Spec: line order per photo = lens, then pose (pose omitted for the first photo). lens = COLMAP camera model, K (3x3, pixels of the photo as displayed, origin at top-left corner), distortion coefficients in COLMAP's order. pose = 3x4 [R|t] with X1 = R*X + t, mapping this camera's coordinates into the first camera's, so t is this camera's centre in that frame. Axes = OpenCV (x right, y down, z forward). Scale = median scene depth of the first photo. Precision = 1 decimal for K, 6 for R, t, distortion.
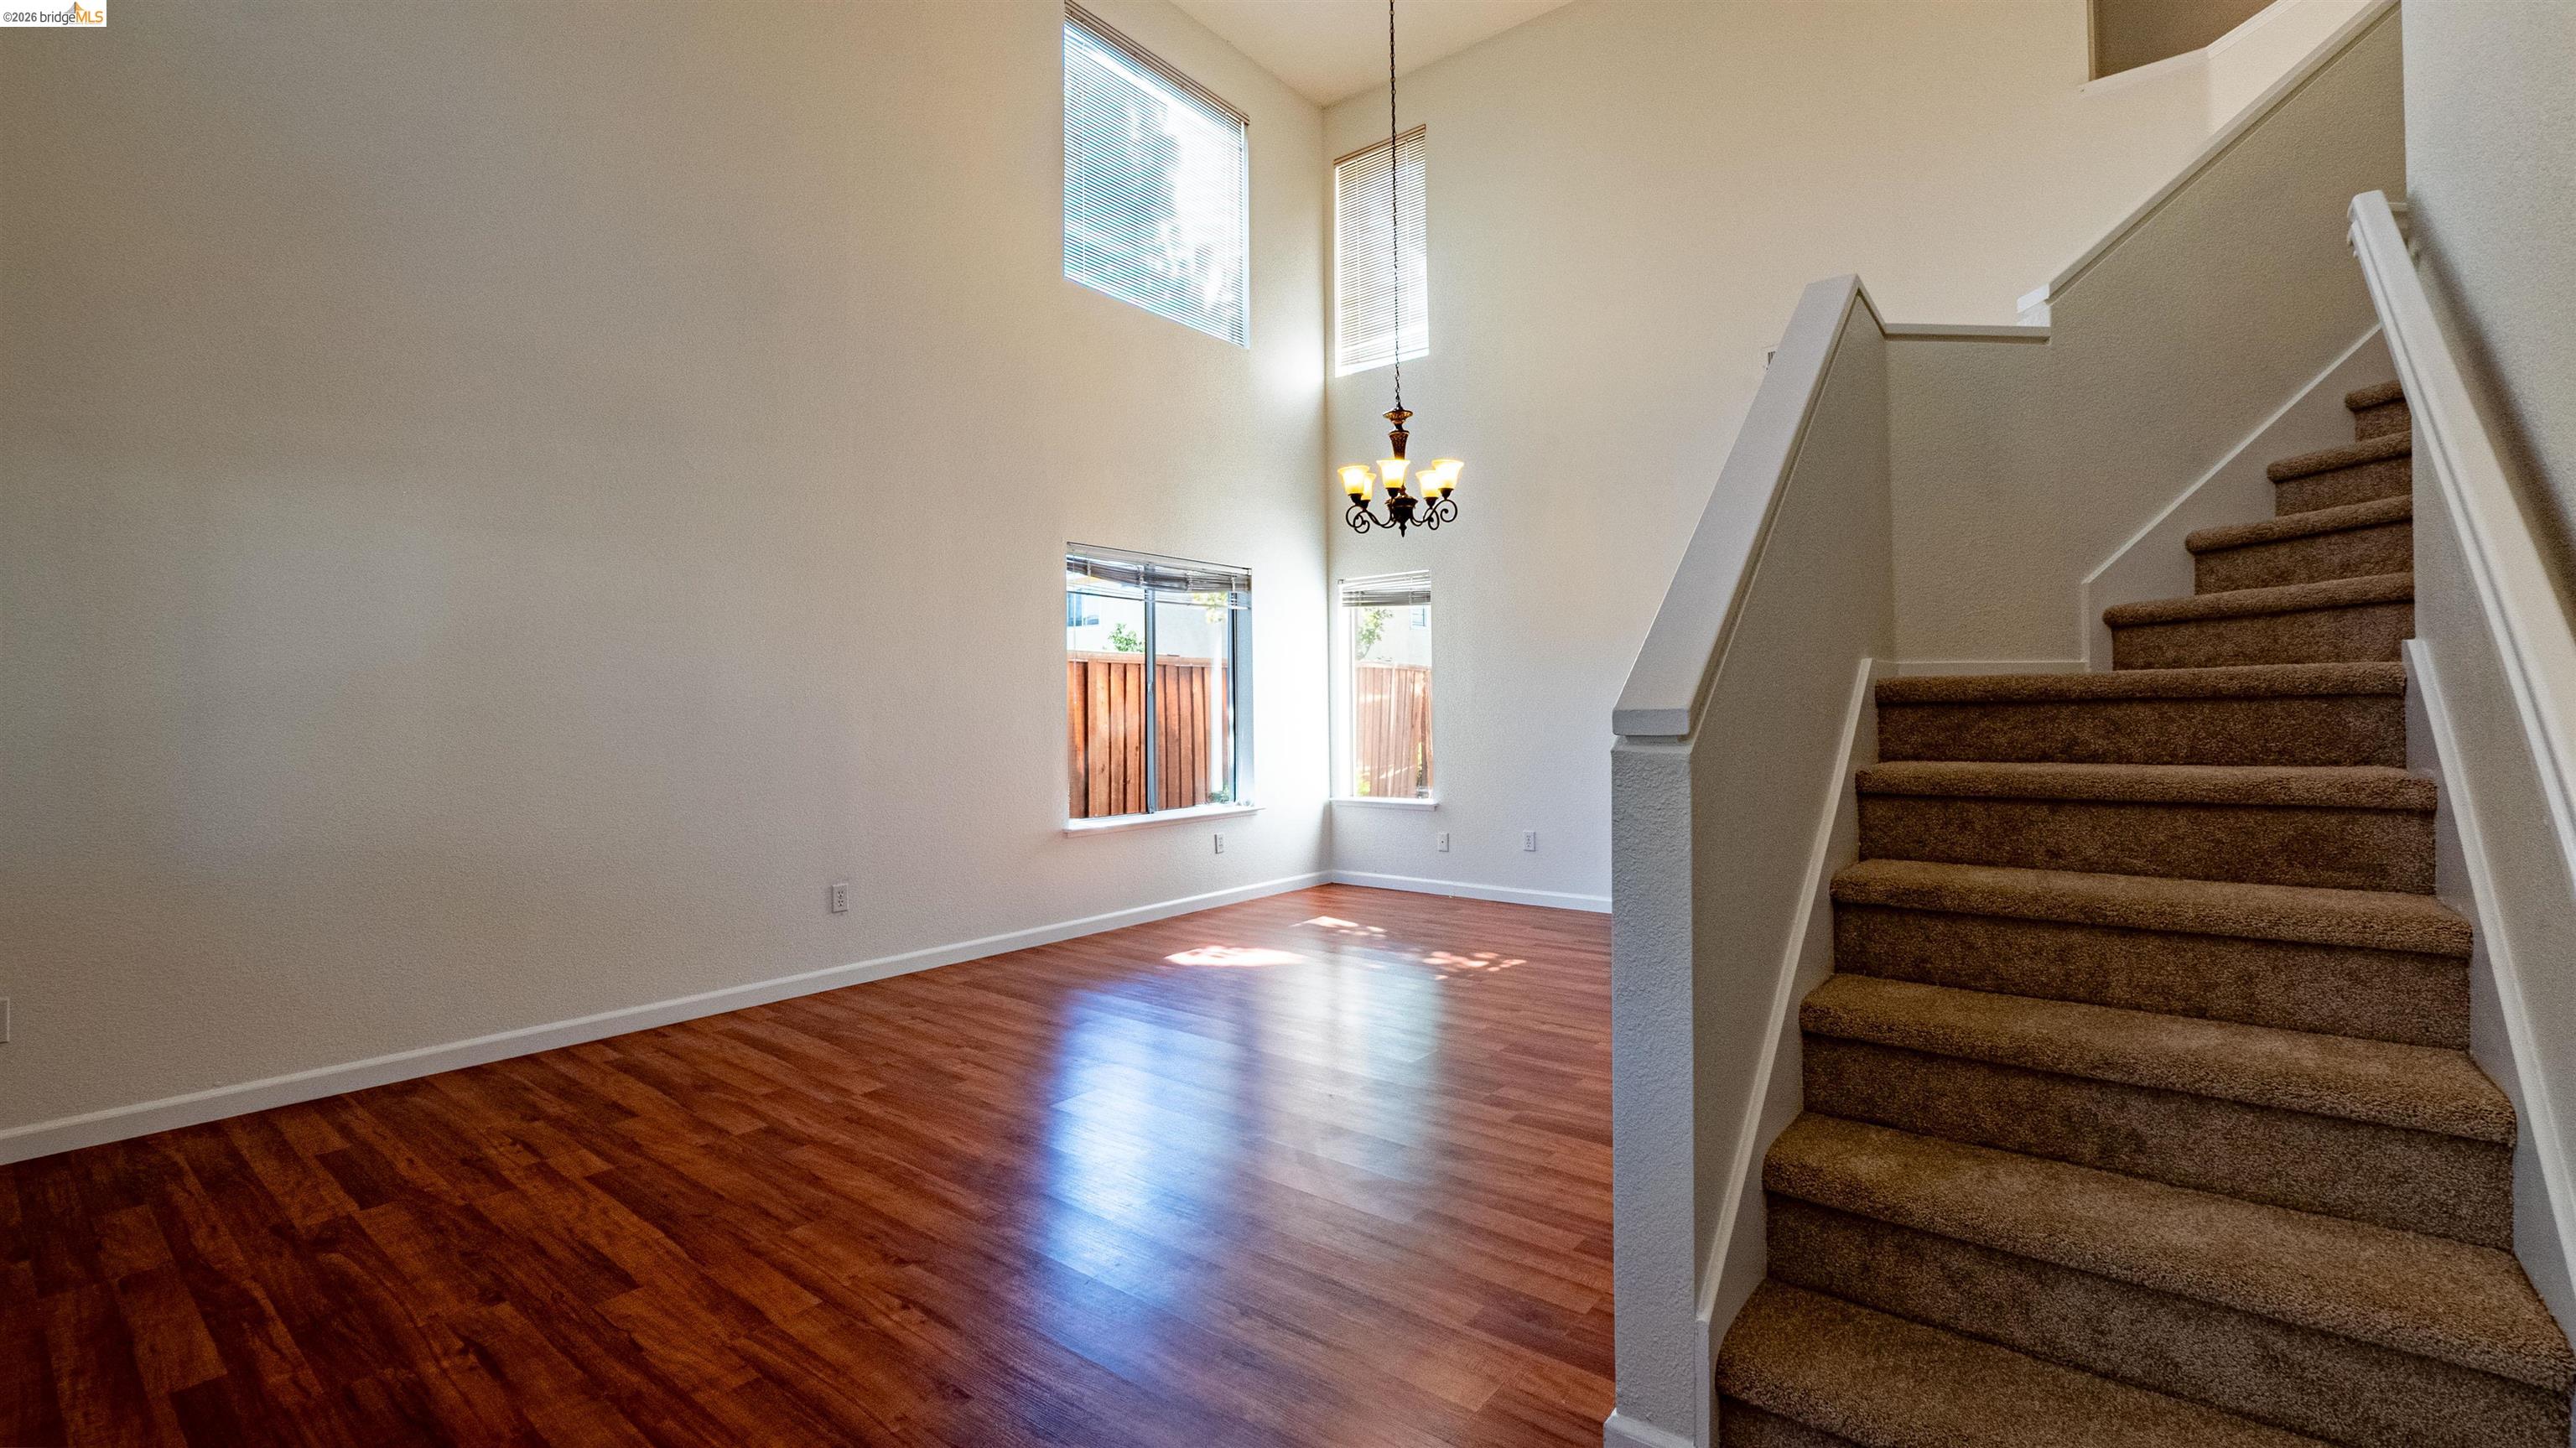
lens RADIAL K [[1090.2, 0, 1286.6], [0, 1090.2, 707.0], [0, 0, 1]] dist [0.000177, 0.000057]
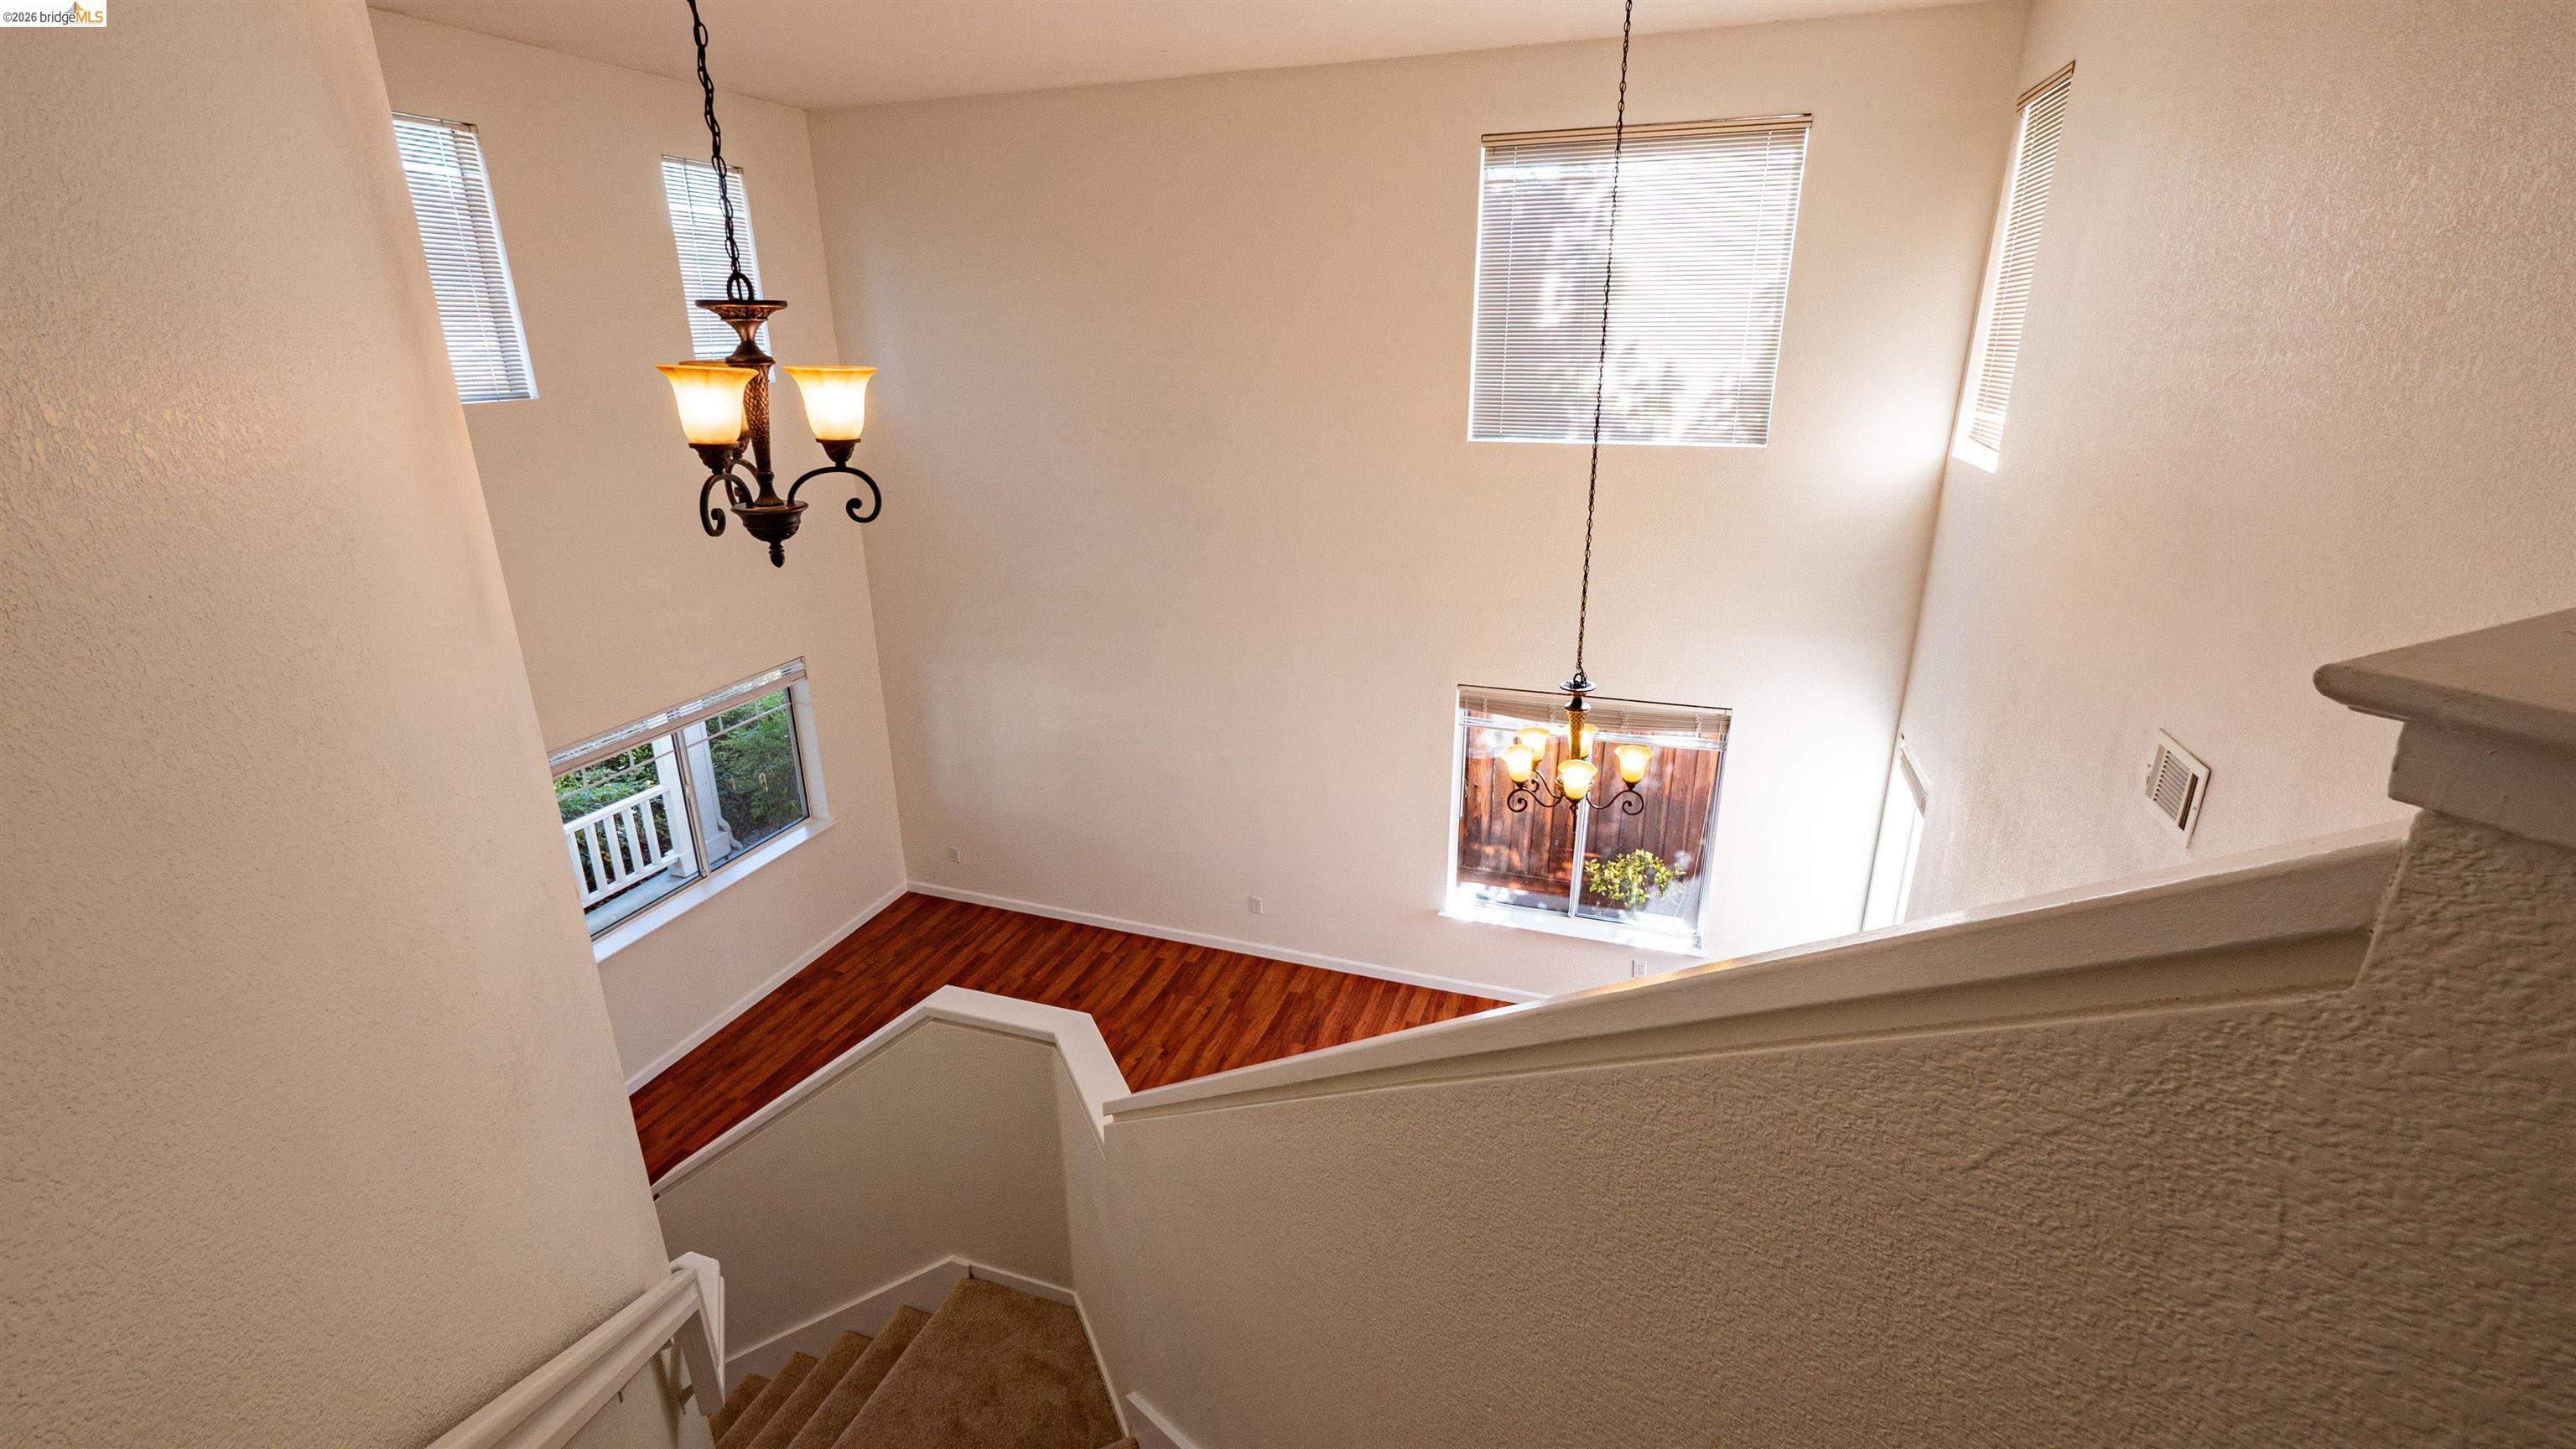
lens RADIAL K [[1090.3, 0, 1286.6], [0, 1090.3, 707.5], [0, 0, 1]] dist [0.000177, 0.000057]
pose [[0.329722, 0.313642, -0.890456, 0.724310], [0.007919, 0.942250, 0.334817, -0.490723], [0.944045, -0.117448, 0.308197, 0.477043]]
